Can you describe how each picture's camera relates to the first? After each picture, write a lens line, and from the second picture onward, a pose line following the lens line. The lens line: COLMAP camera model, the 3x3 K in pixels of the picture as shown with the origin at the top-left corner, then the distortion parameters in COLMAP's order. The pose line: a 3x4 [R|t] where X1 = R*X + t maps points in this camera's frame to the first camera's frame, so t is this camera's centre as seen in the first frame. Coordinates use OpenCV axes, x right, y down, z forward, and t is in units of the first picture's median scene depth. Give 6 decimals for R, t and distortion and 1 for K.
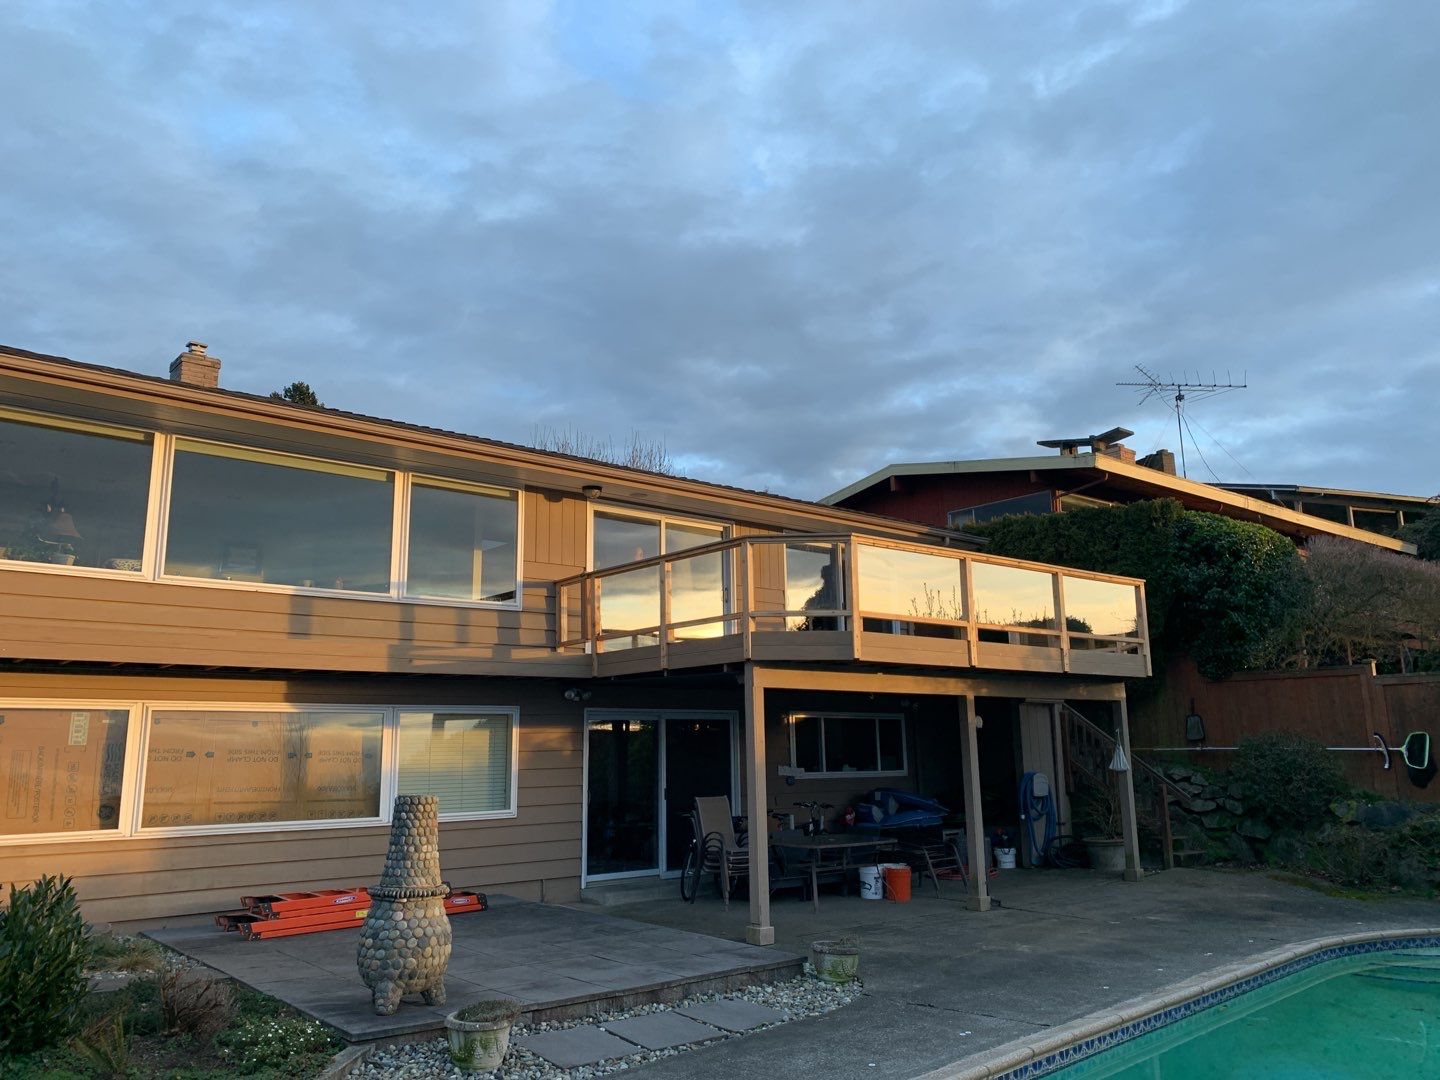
lens RADIAL K [[1101.6, 0, 714.6], [0, 1101.6, 543.7], [0, 0, 1]] dist [0.053384, -0.072651]
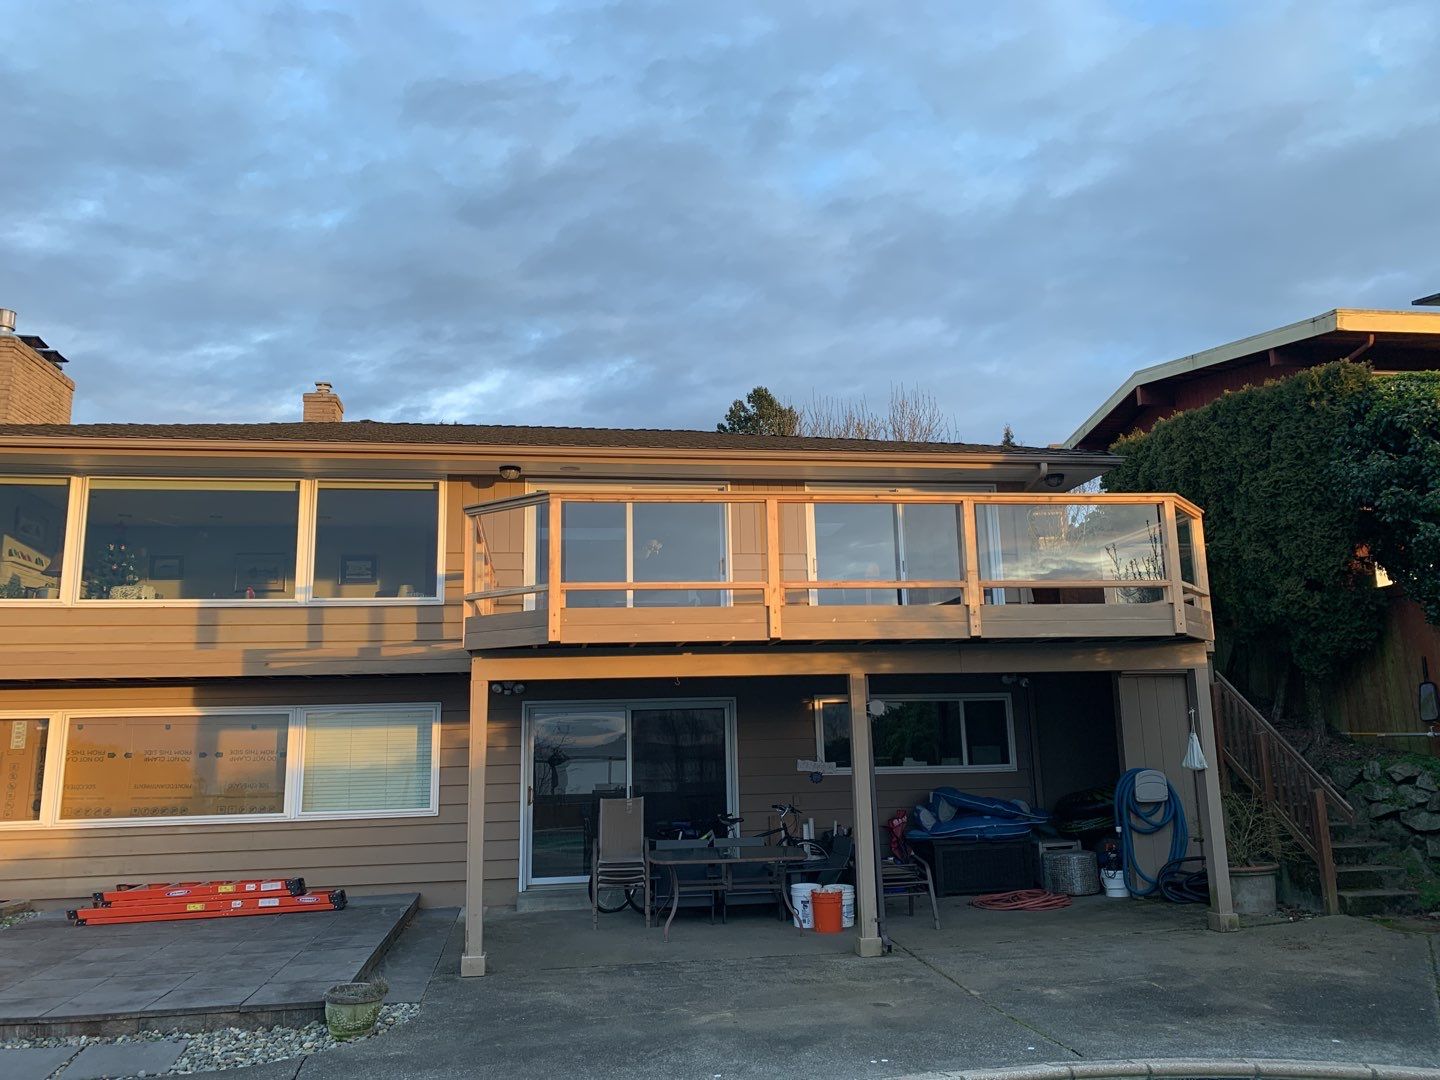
lens RADIAL K [[1101.6, 0, 714.6], [0, 1101.6, 543.7], [0, 0, 1]] dist [0.053384, -0.072651]
pose [[0.850868, -0.097284, -0.516294, 0.550869], [0.108661, 0.994045, -0.008228, 0.042671], [0.514019, -0.049100, 0.856372, 0.296057]]
